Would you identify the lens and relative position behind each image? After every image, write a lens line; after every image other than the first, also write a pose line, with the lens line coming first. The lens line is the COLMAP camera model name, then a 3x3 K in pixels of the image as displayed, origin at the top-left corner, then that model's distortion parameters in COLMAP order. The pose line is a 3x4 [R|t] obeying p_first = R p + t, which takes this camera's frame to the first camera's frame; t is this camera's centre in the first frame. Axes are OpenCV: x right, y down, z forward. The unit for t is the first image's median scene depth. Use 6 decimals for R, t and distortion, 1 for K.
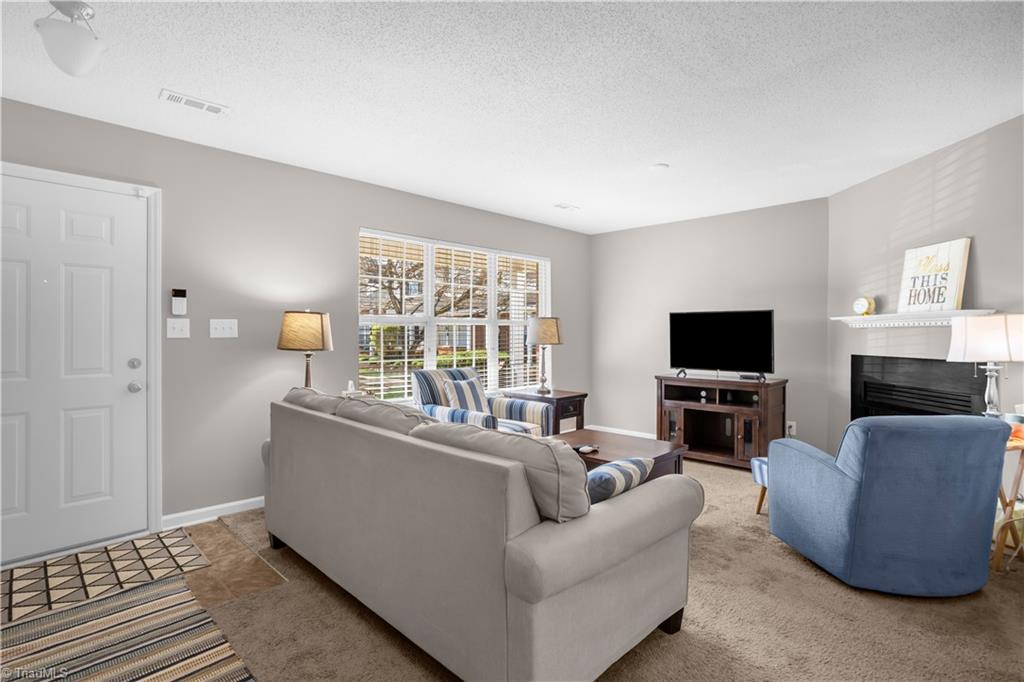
lens RADIAL K [[497.5, 0, 507.1], [0, 497.5, 334.9], [0, 0, 1]] dist [-0.002505, 0.002031]
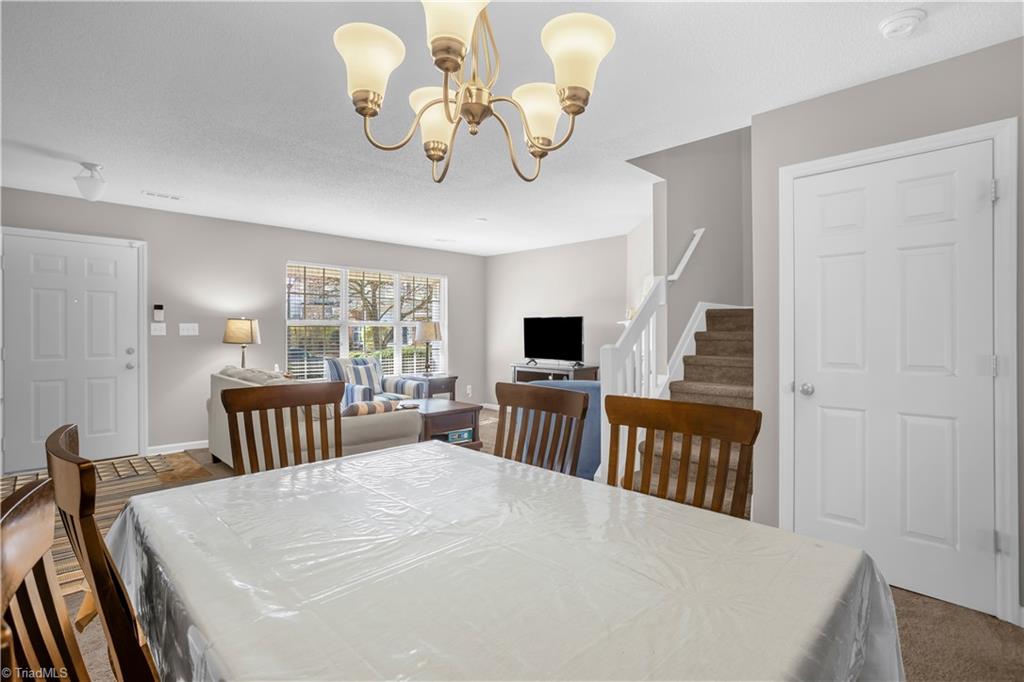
lens RADIAL K [[497.5, 0, 513.7], [0, 497.5, 336.5], [0, 0, 1]] dist [-0.002505, 0.002031]
pose [[0.999869, 0.001793, -0.016081, 0.475498], [-0.001700, 0.999982, 0.005793, -0.001302], [0.016091, -0.005765, 0.999854, -0.540797]]
